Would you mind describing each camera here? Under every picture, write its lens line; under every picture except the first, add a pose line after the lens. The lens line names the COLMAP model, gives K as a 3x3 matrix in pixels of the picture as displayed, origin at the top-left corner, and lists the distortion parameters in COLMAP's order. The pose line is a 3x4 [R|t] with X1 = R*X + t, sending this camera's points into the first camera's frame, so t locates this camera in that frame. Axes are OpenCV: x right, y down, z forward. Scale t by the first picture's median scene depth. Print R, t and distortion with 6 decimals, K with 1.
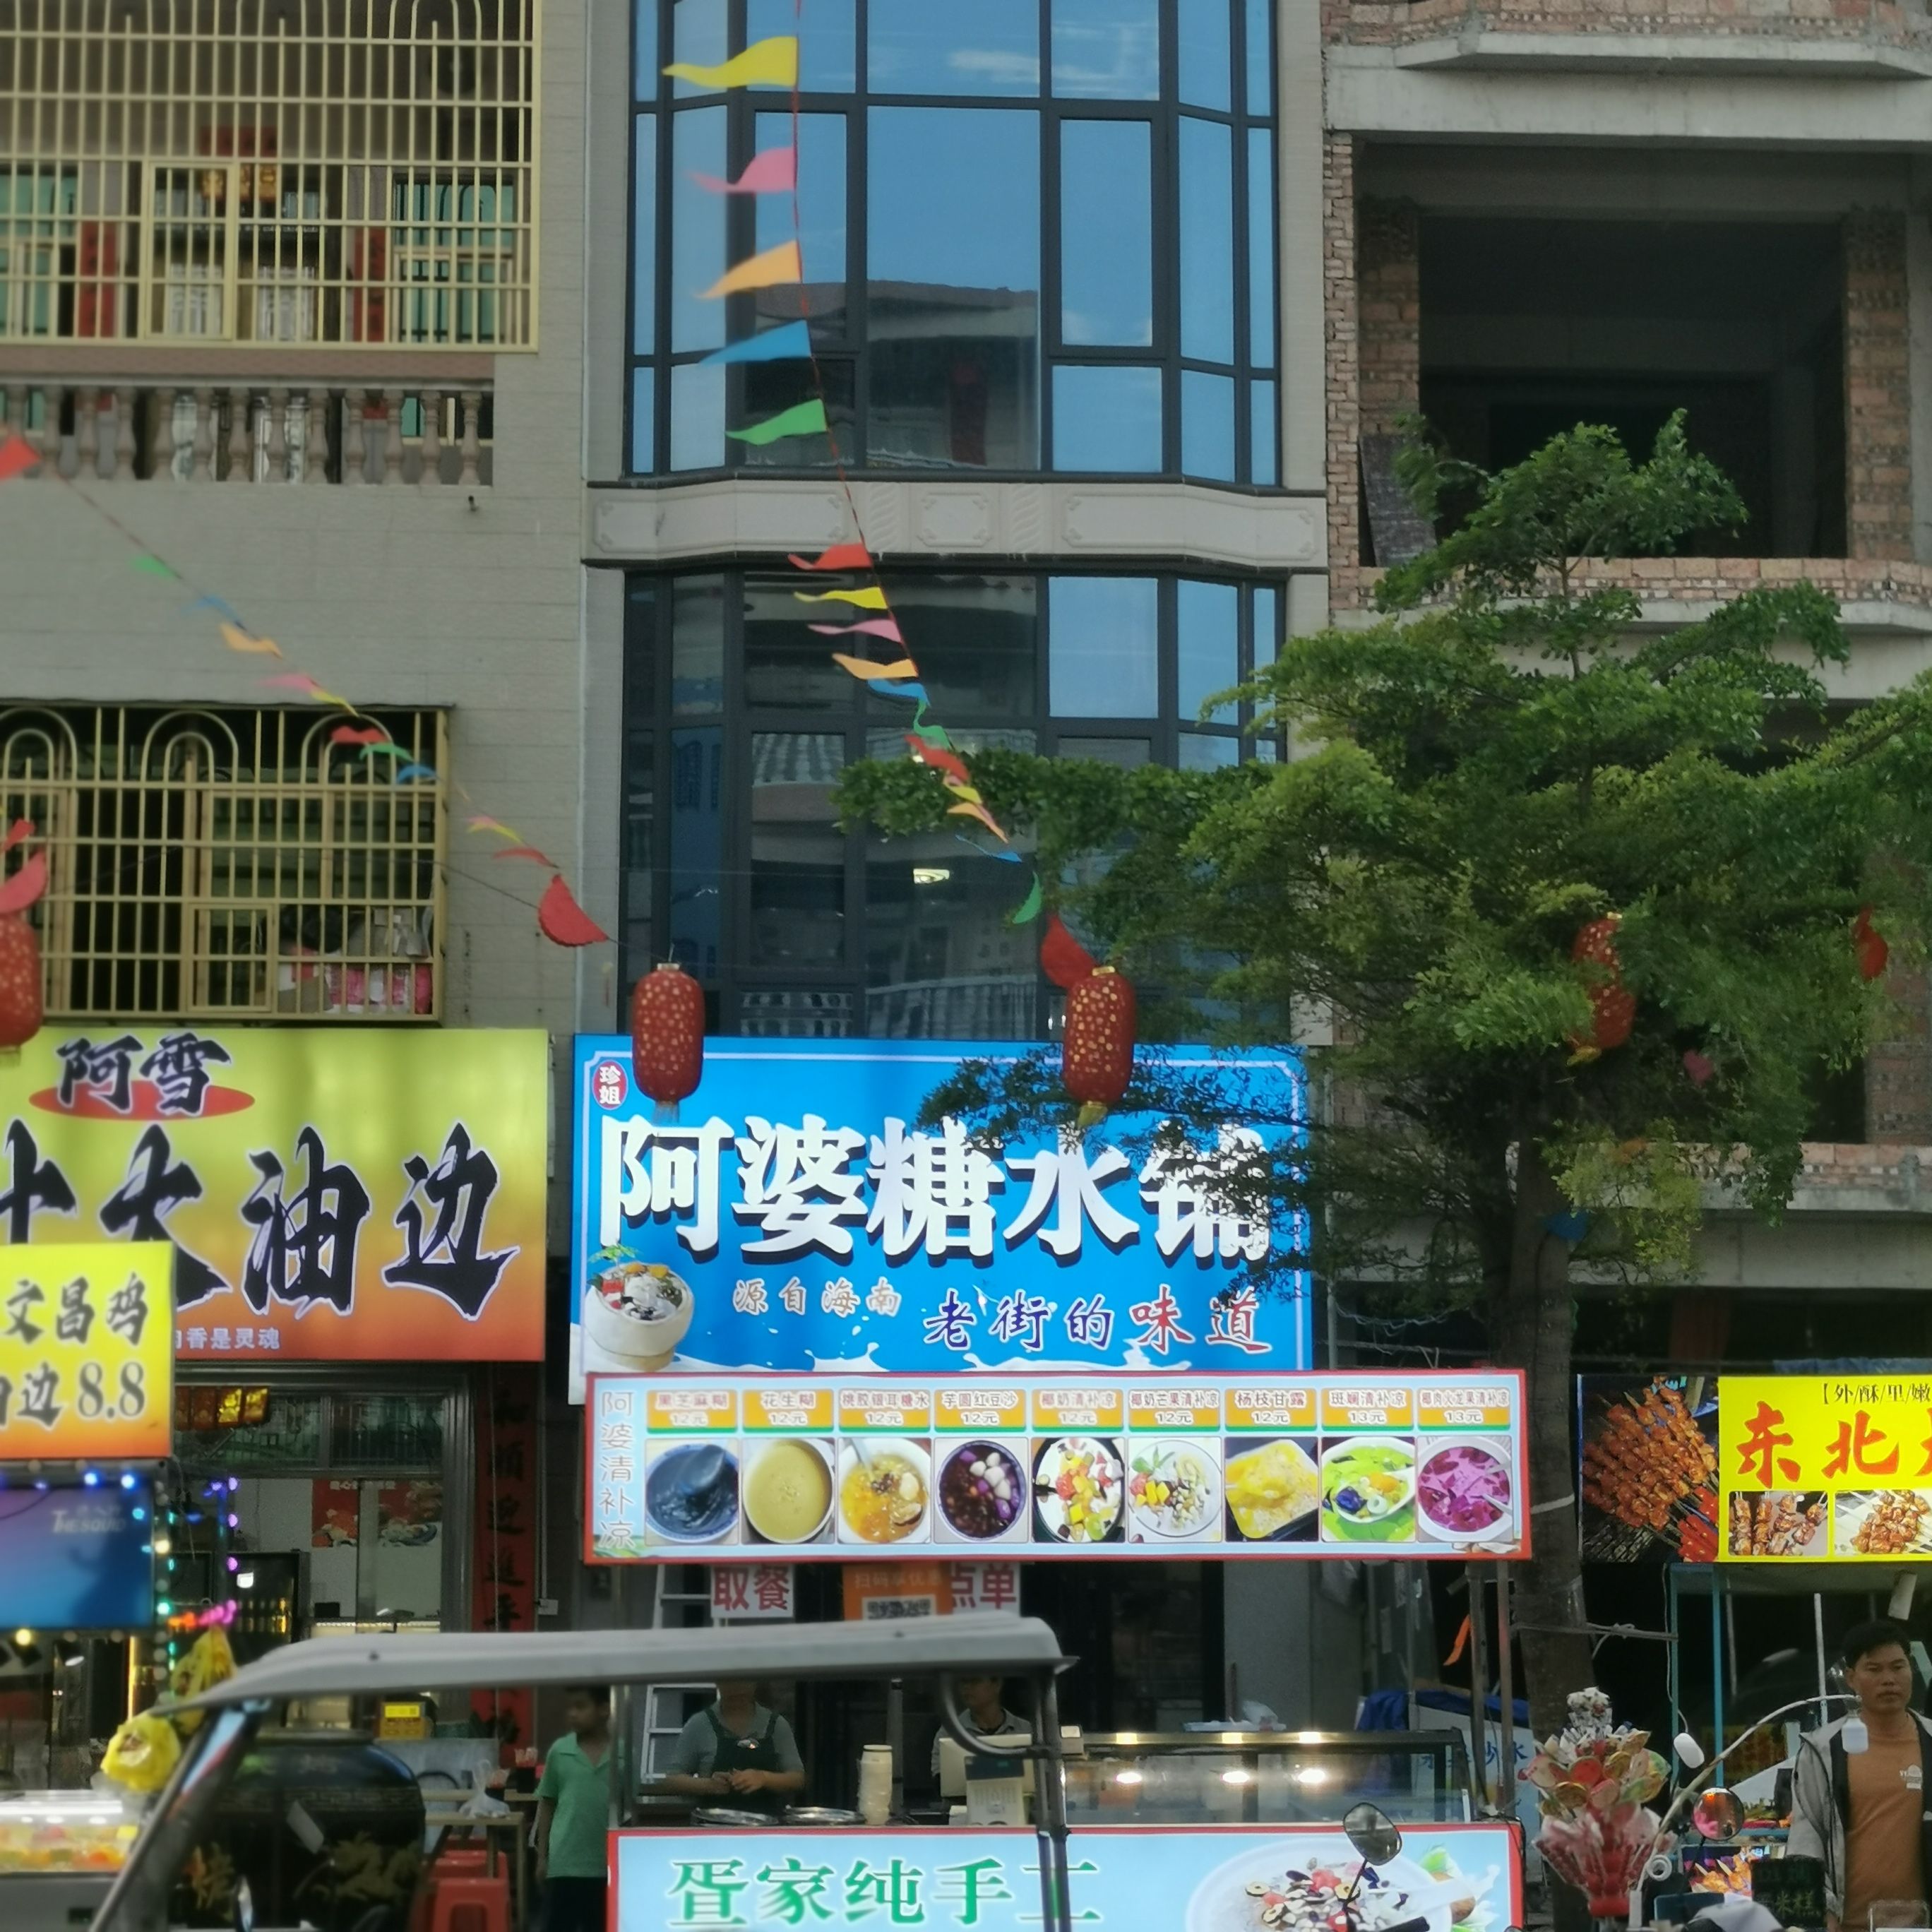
lens RADIAL K [[5232.3, 0, 967.7], [0, 5232.3, 969.4], [0, 0, 1]] dist [-0.001542, 1.016154]
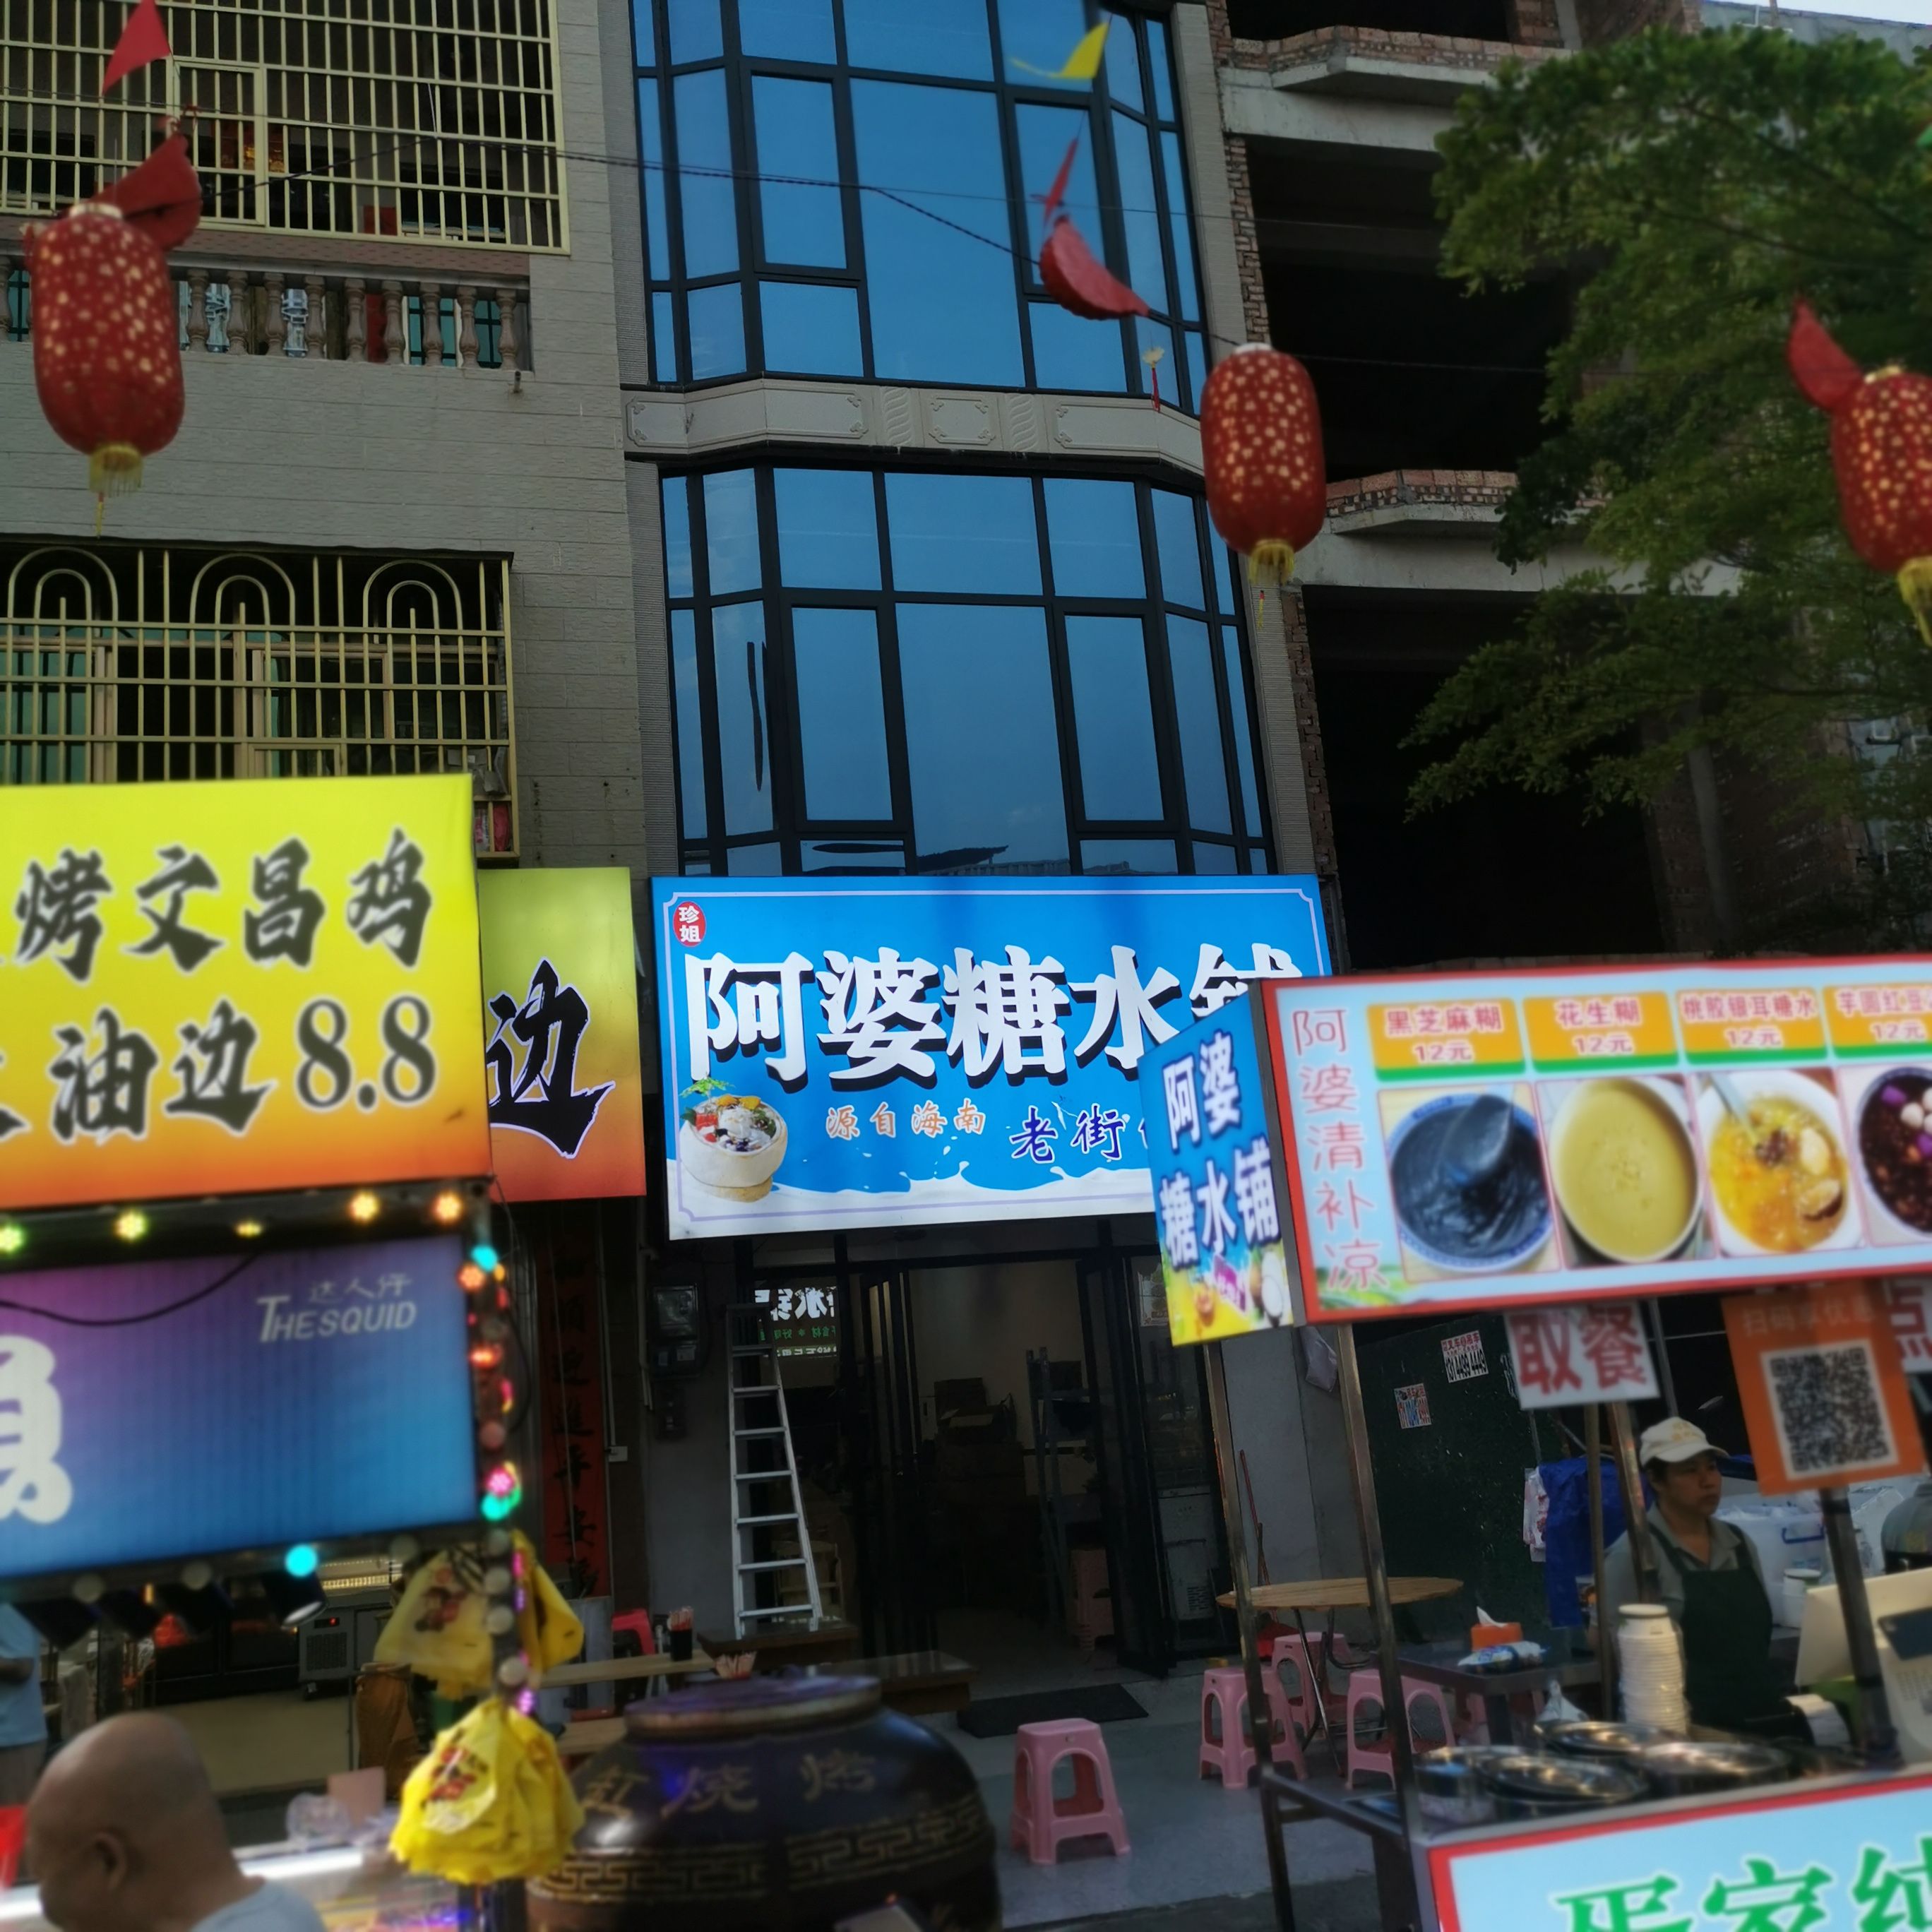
lens RADIAL K [[2117.6, 0, 964.3], [0, 2117.6, 959.7], [0, 0, 1]] dist [0.067800, -0.057668]
pose [[0.968497, -0.030996, 0.247088, -0.119253], [0.055711, 0.994044, -0.093667, 0.070875], [-0.242713, 0.104482, 0.964455, 0.593697]]
